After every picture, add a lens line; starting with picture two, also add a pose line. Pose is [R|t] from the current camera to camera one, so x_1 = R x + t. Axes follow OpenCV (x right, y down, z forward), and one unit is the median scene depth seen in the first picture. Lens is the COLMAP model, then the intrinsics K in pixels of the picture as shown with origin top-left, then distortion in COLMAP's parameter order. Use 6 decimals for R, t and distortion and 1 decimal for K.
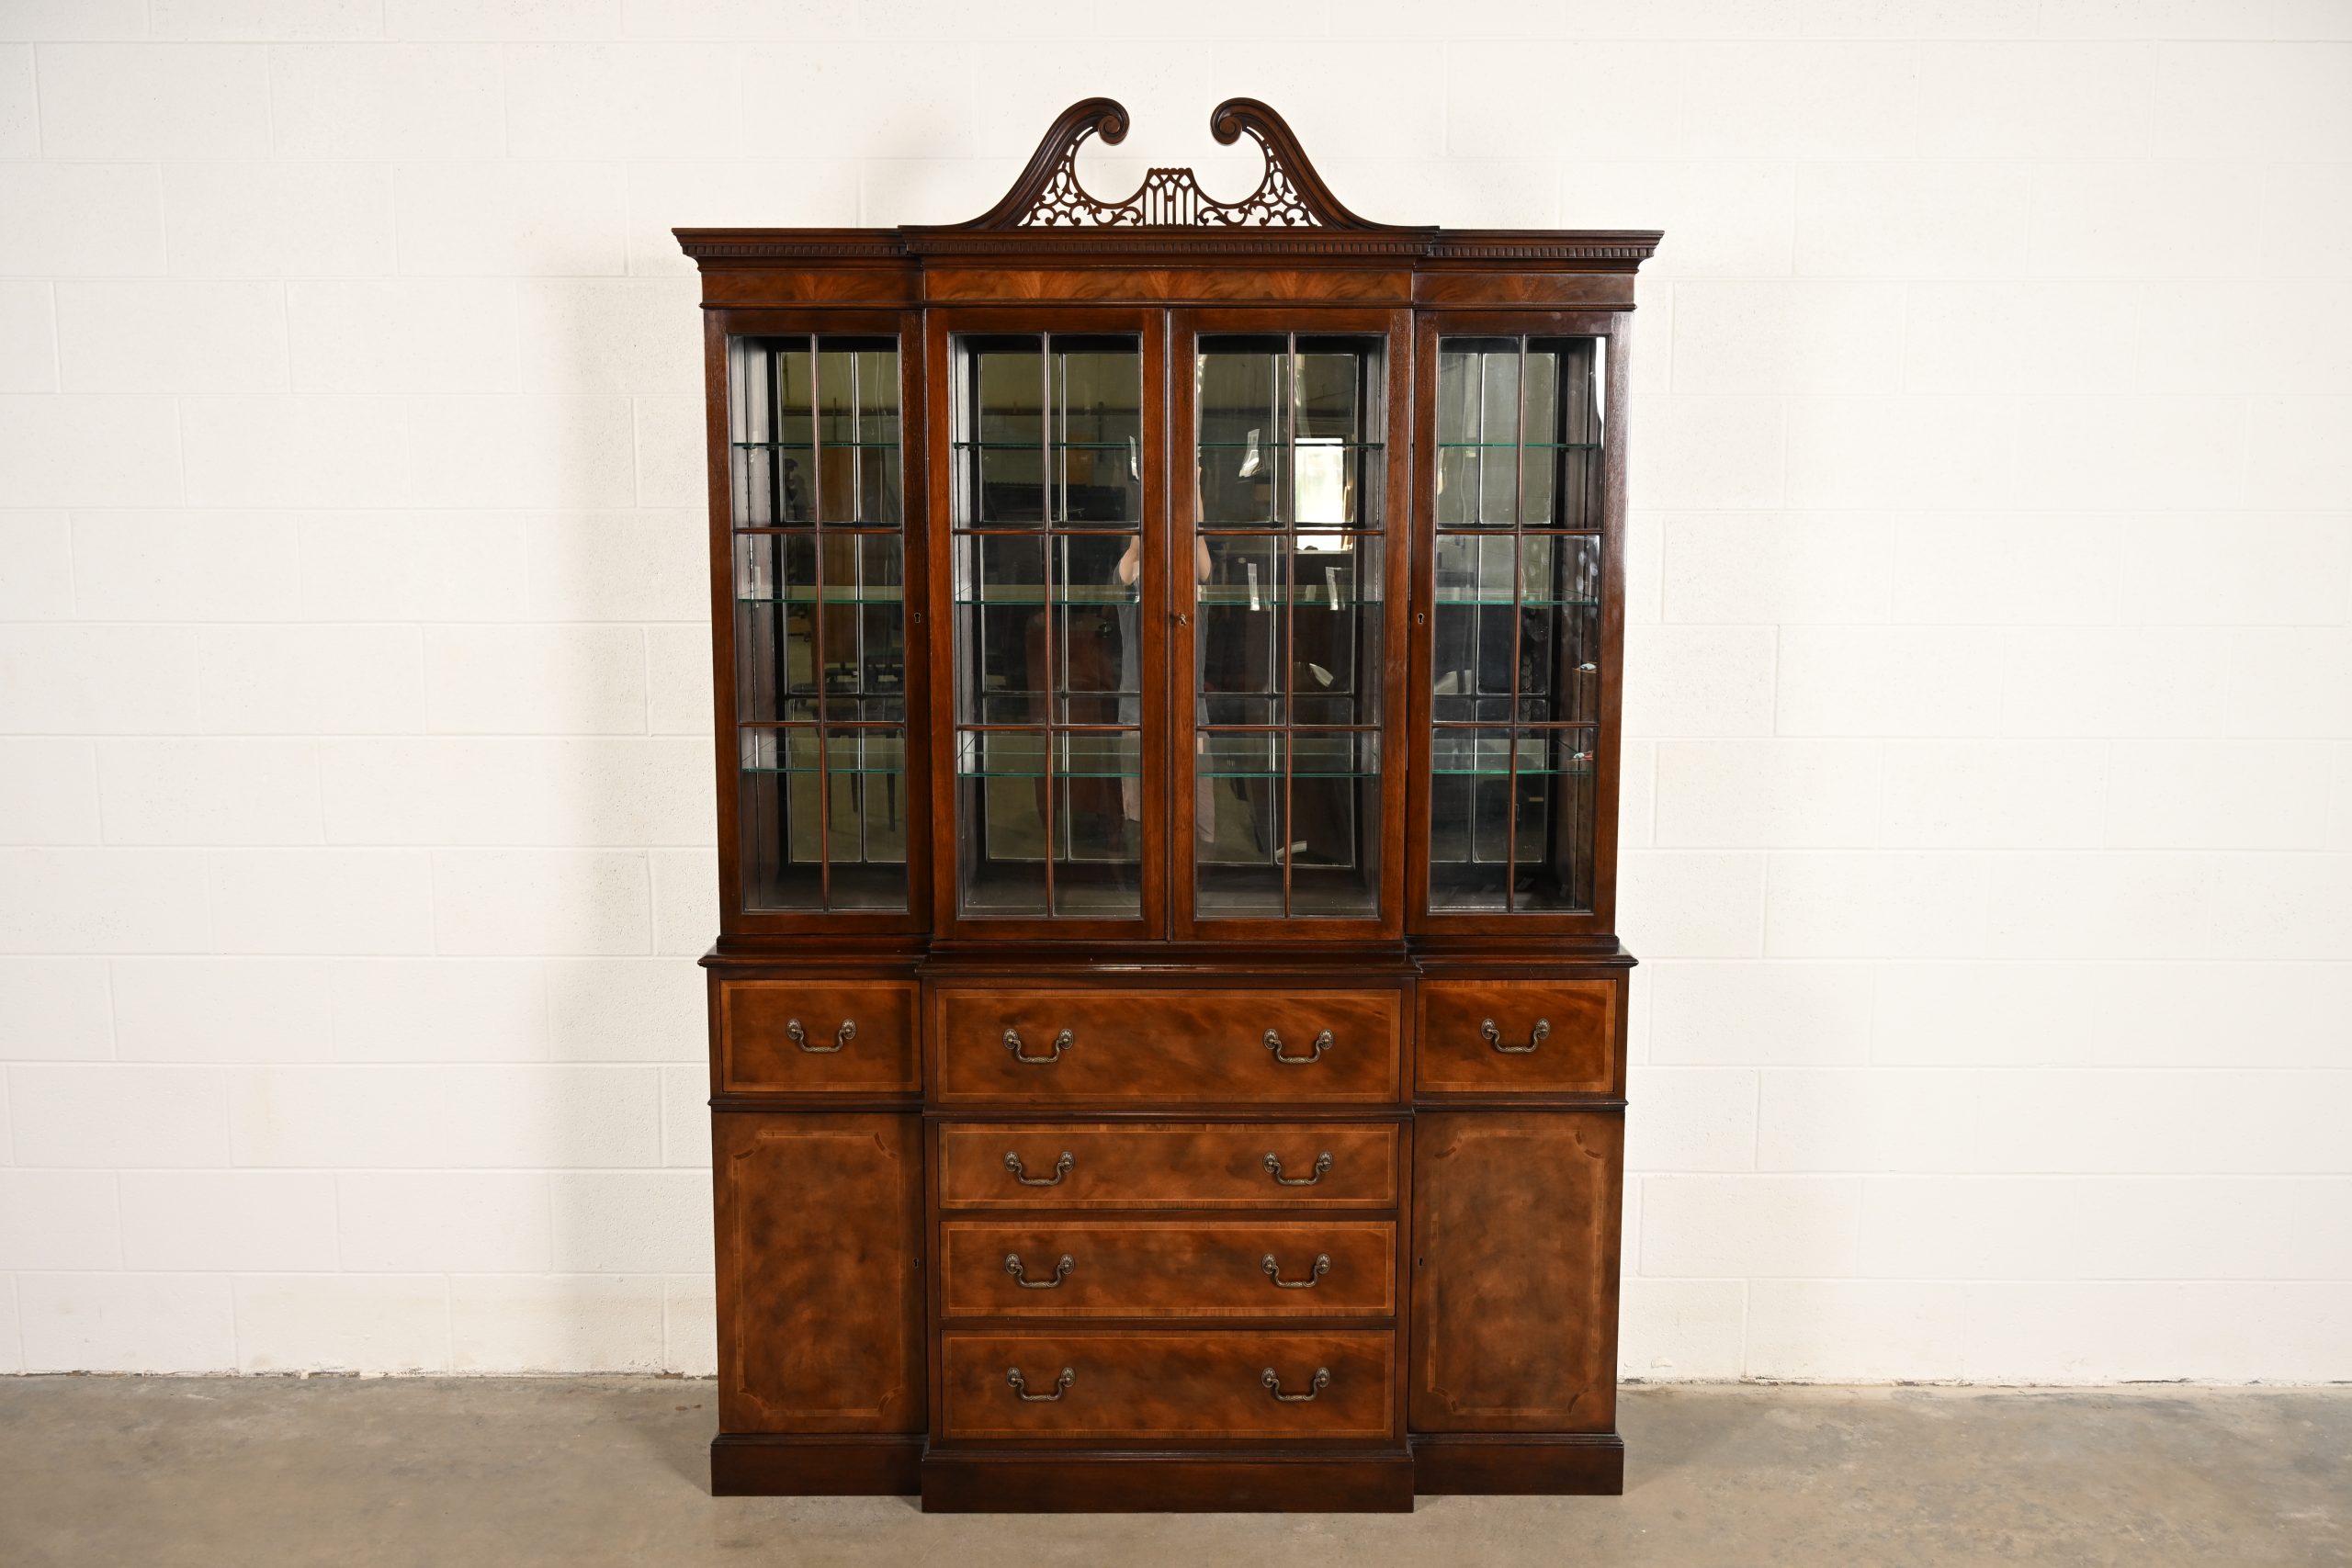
lens RADIAL K [[2153.6, 0, 1183.0], [0, 2153.6, 788.0], [0, 0, 1]] dist [0.006493, -0.001764]
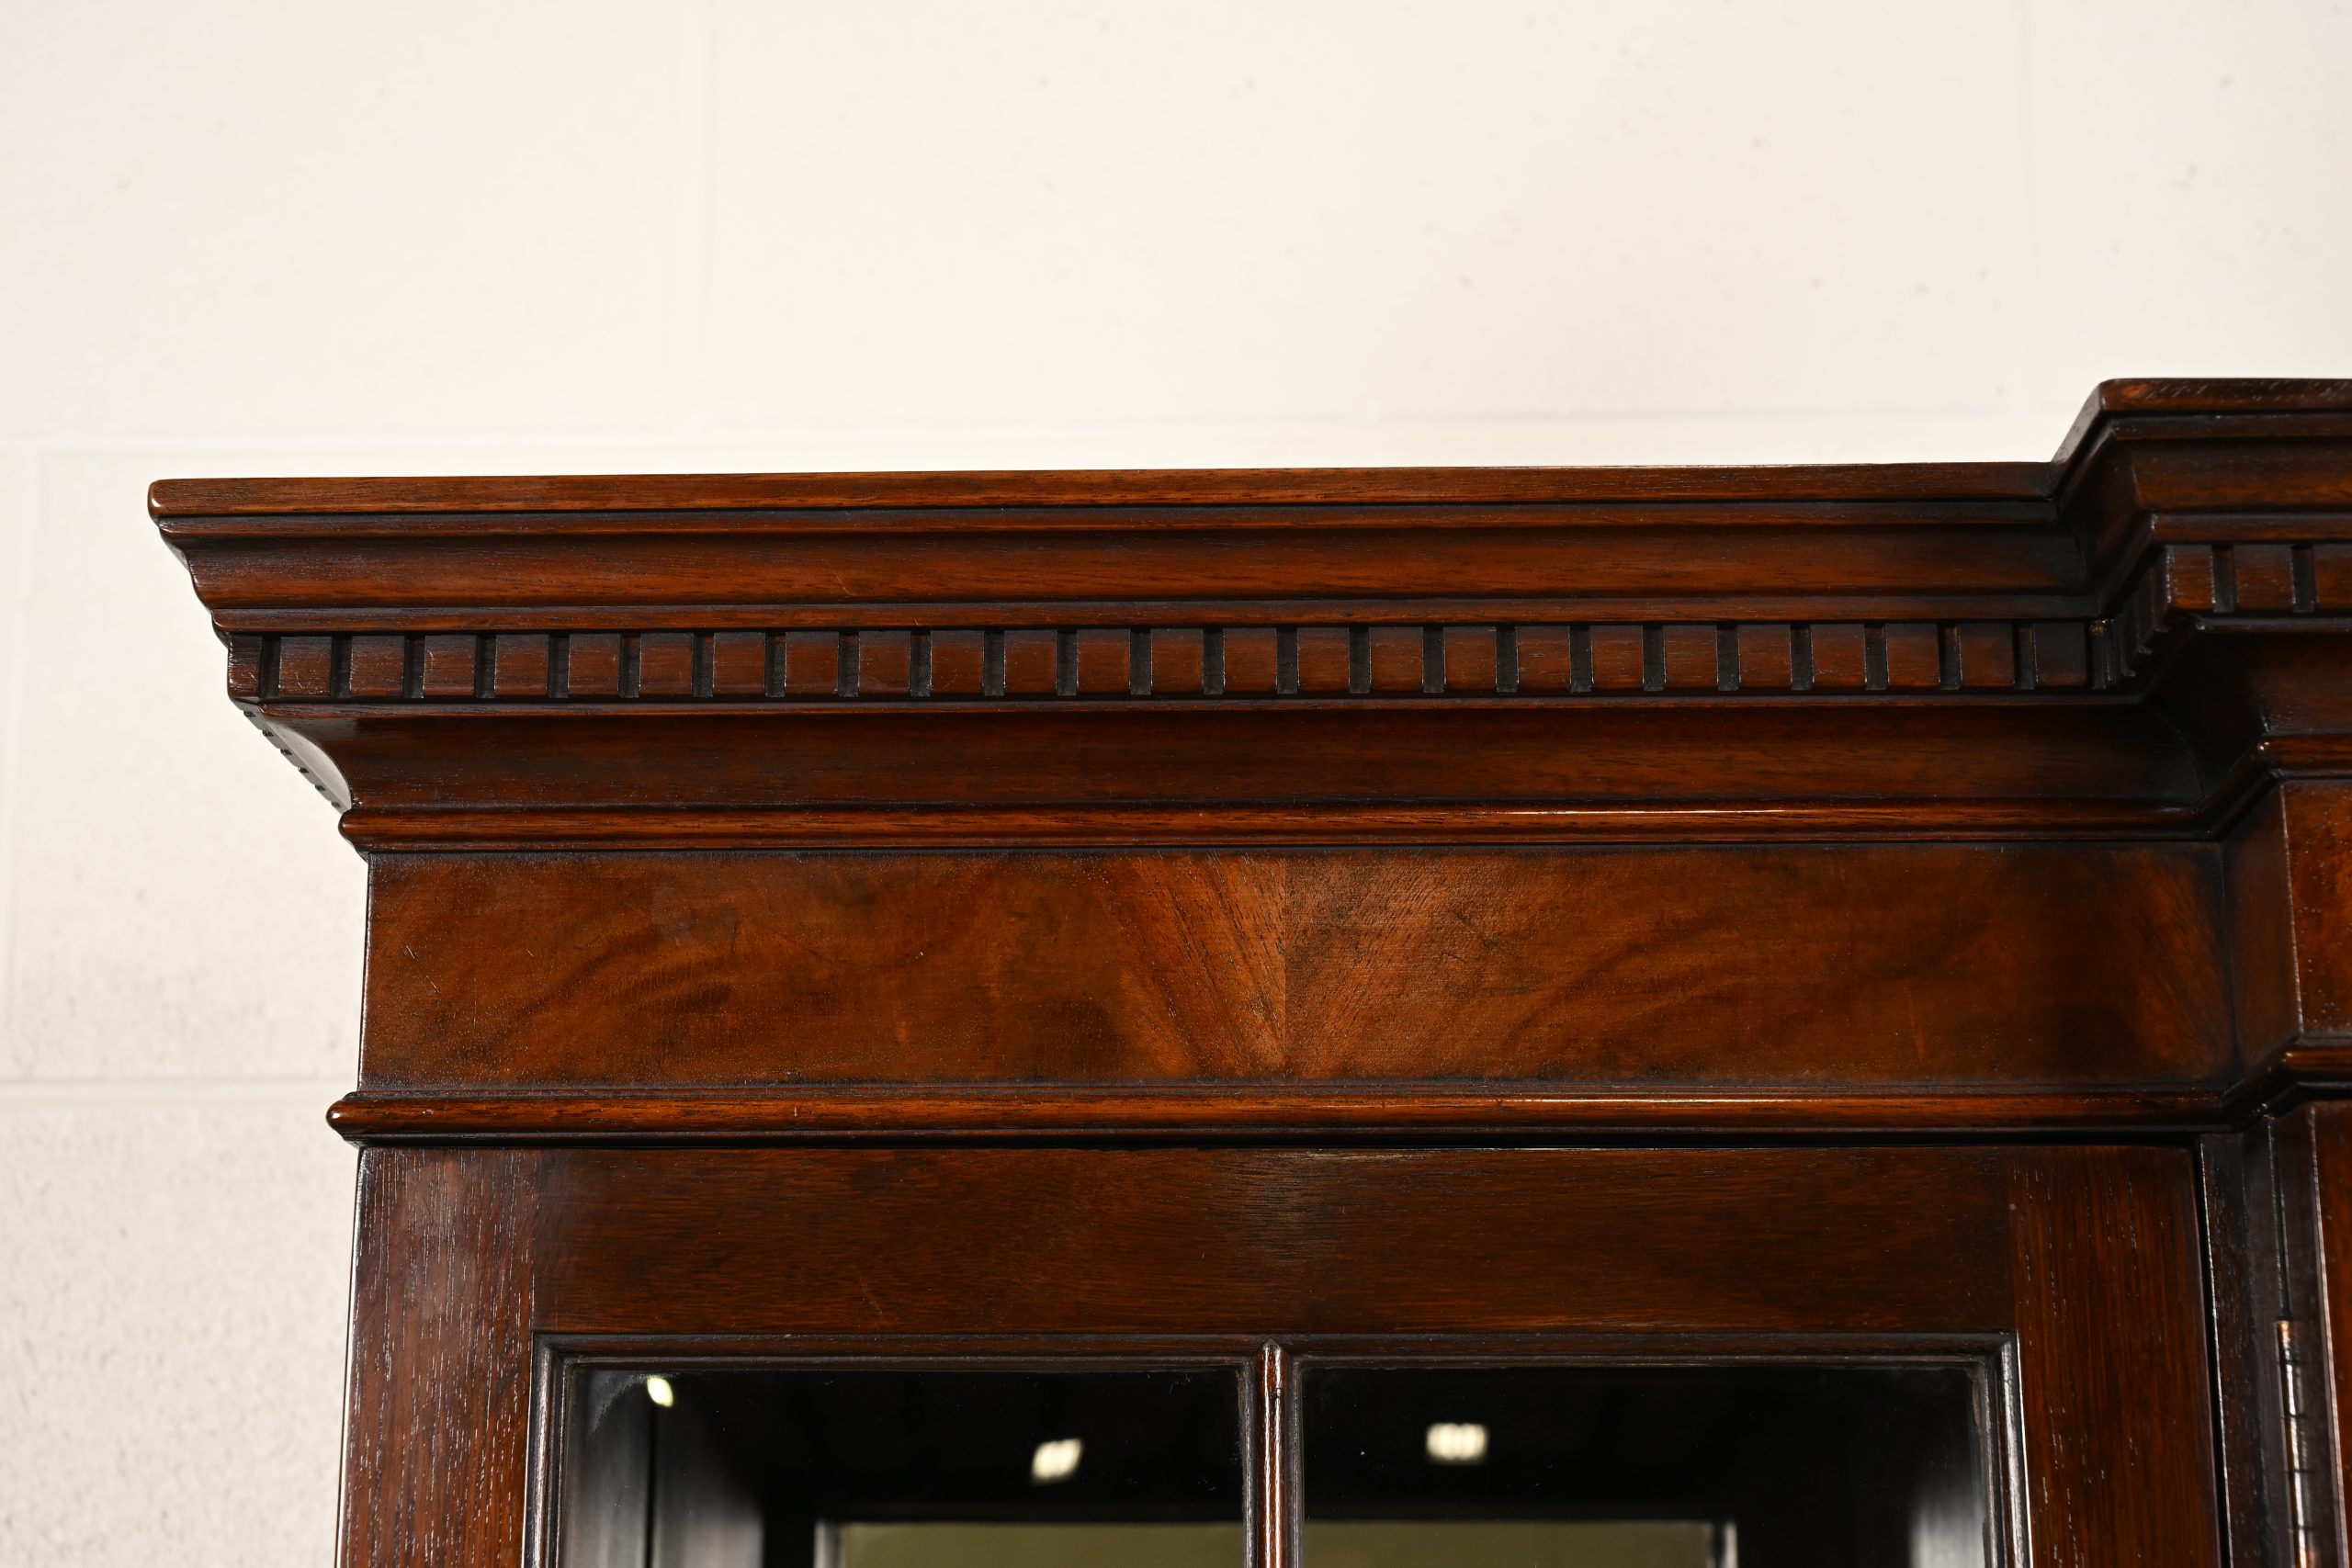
lens RADIAL K [[3206.3, 0, 1172.8], [0, 3206.3, 890.5], [0, 0, 1]] dist [-0.002384, 0.014096]
pose [[0.999796, -0.010208, -0.017417, -0.170665], [0.003331, 0.934329, -0.356396, -0.168376], [0.019911, 0.356265, 0.934173, 0.812022]]
